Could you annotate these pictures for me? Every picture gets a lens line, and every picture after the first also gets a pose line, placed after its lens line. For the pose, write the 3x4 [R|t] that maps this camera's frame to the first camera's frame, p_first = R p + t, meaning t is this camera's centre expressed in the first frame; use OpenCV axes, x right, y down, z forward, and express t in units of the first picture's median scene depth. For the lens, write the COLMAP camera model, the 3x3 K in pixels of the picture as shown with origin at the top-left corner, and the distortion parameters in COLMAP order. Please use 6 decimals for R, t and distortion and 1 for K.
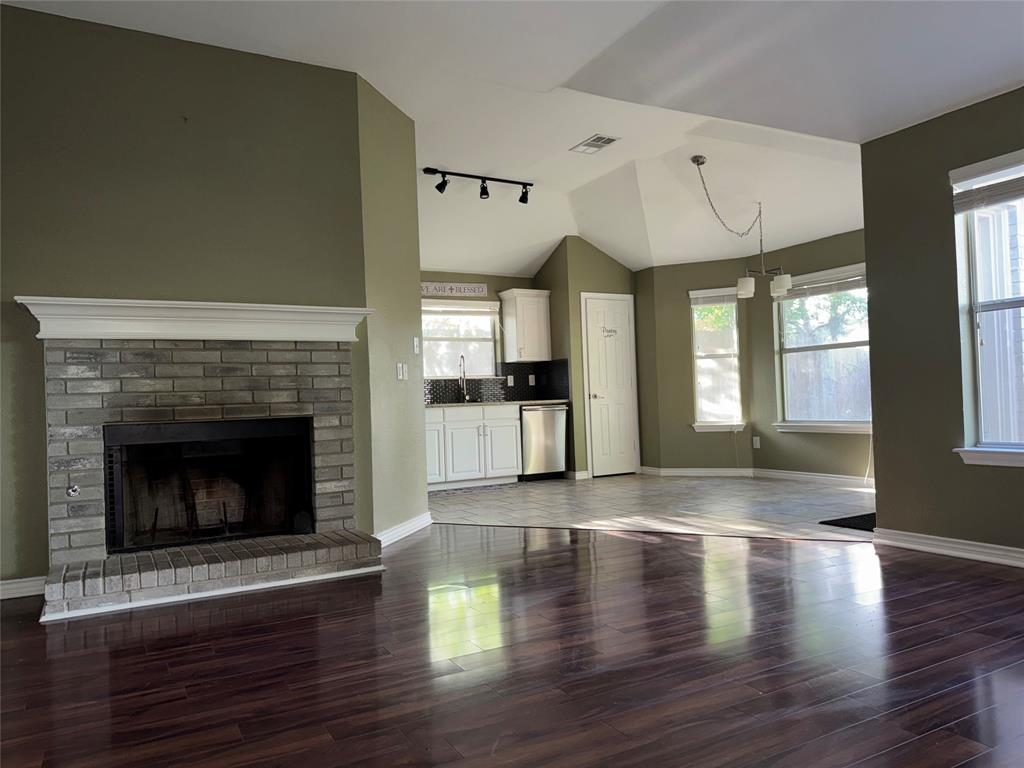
lens RADIAL K [[724.8, 0, 512.0], [0, 724.8, 384.0], [0, 0, 1]] dist [0.107439, -0.131979]
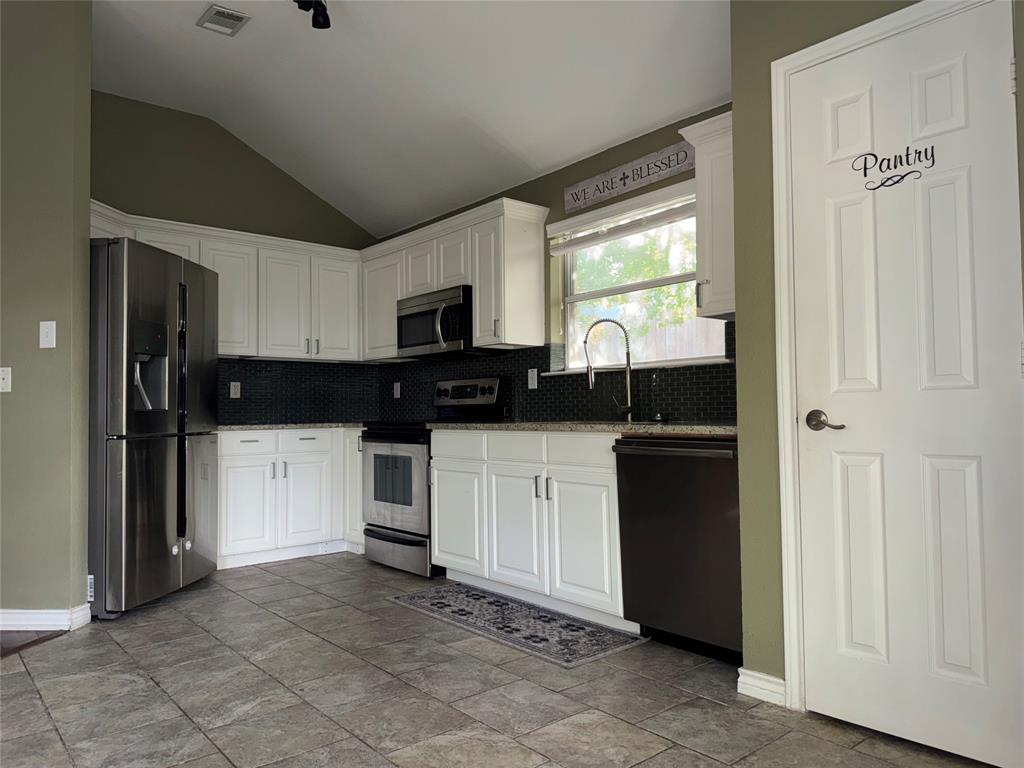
lens RADIAL K [[724.8, 0, 512.0], [0, 724.8, 384.0], [0, 0, 1]] dist [0.107439, -0.131979]
pose [[0.185897, -0.004940, -0.982557, 0.366258], [0.034555, 0.999402, 0.001513, -0.001022], [0.981962, -0.034233, 0.185956, 0.836544]]
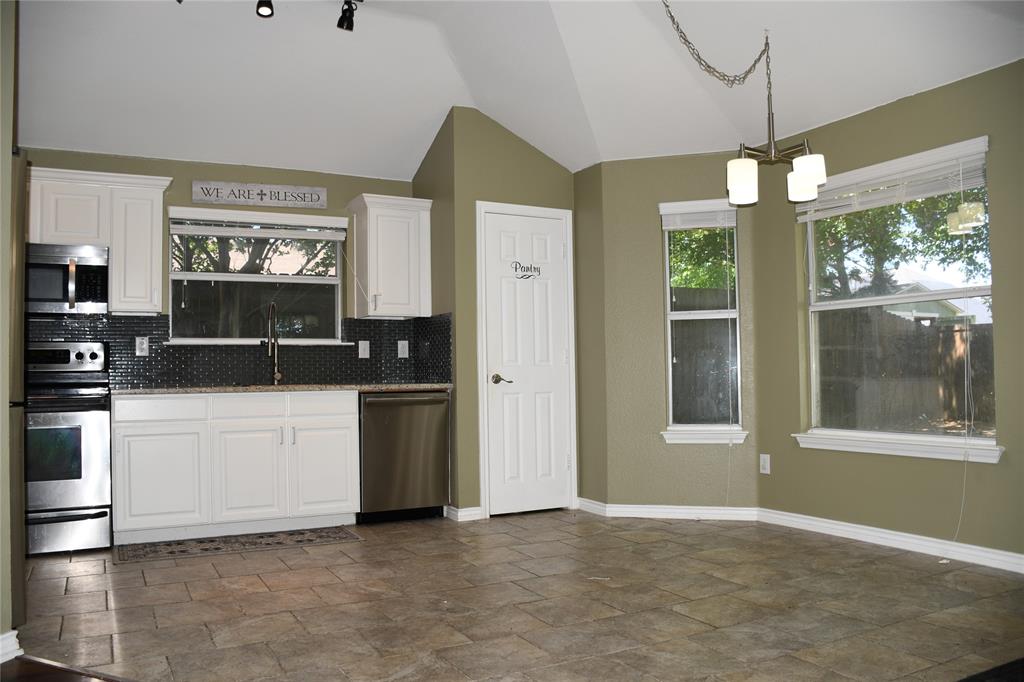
lens RADIAL K [[797.7, 0, 512.0], [0, 797.7, 341.0], [0, 0, 1]] dist [-0.150416, 0.111265]
pose [[0.999602, 0.021159, -0.018675, 0.137395], [-0.021339, 0.999727, -0.009511, -0.007852], [0.018469, 0.009906, 0.999780, 0.359798]]
